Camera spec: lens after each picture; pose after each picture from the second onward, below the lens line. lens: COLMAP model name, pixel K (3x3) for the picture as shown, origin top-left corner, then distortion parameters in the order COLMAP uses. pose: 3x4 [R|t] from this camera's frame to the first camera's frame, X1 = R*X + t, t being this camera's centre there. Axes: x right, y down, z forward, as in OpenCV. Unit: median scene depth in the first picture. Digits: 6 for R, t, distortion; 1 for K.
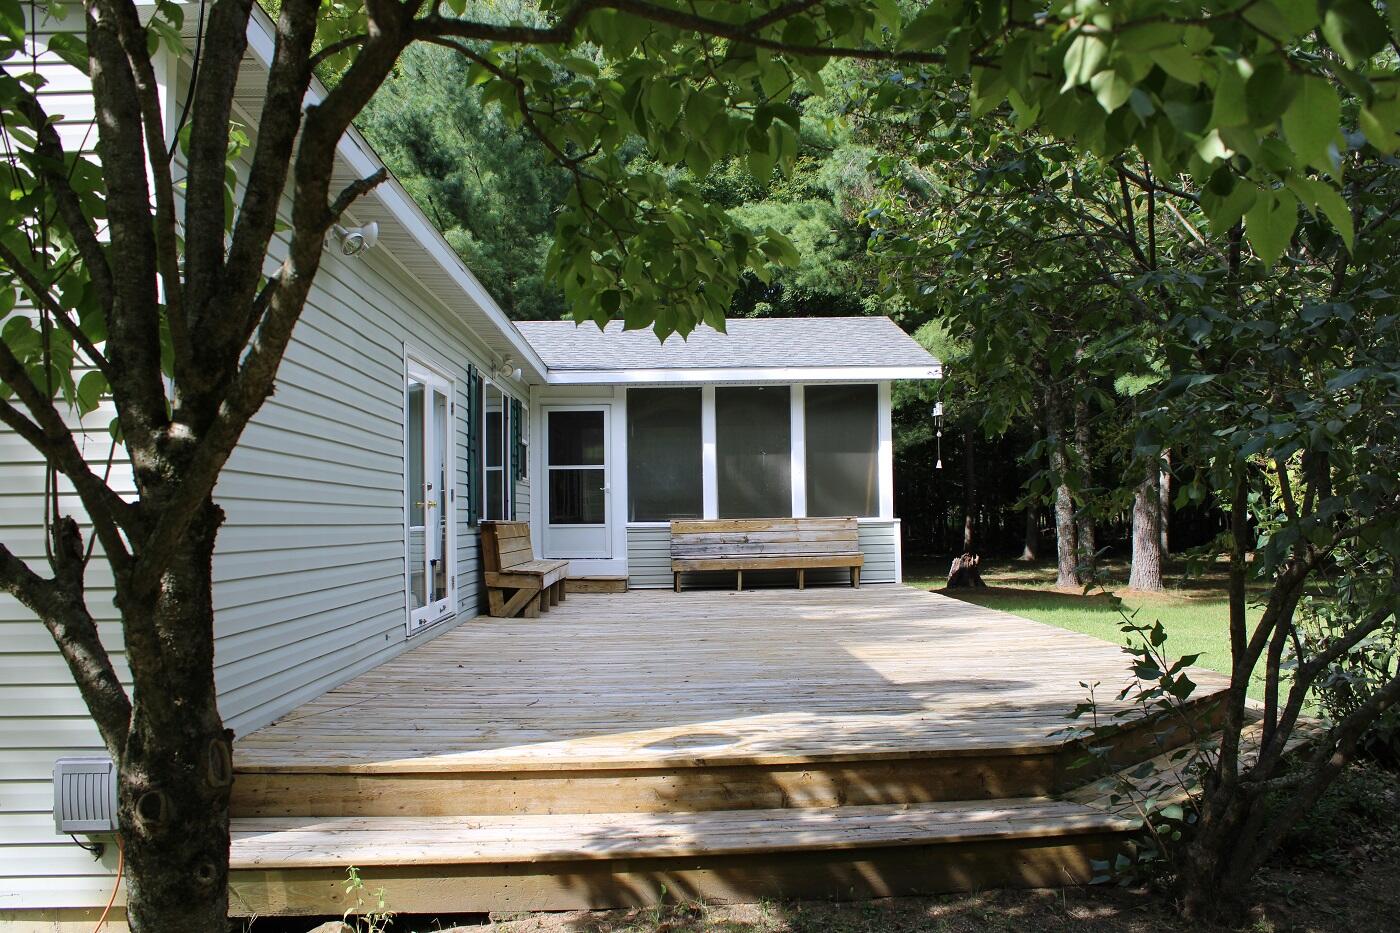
lens RADIAL K [[1160.1, 0, 700.0], [0, 1160.1, 466.5], [0, 0, 1]] dist [-0.116393, 0.001340]
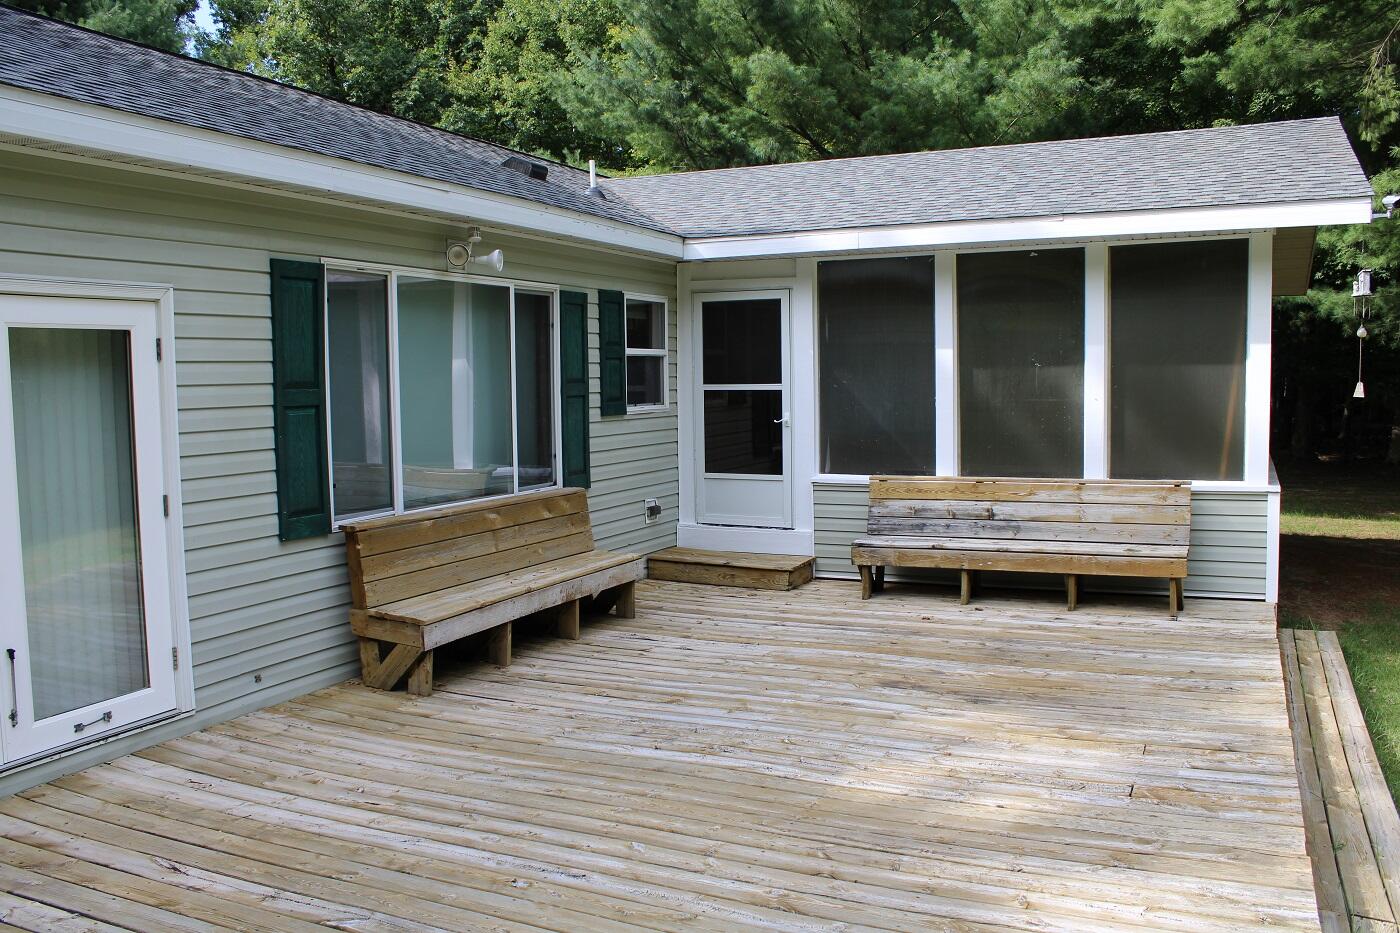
lens RADIAL K [[1160.1, 0, 700.0], [0, 1160.1, 466.5], [0, 0, 1]] dist [-0.116393, 0.001340]
pose [[0.891742, 0.034200, -0.451250, 0.168283], [0.023129, 0.992393, 0.120919, -0.034587], [0.451953, -0.118265, 0.884167, 0.408570]]
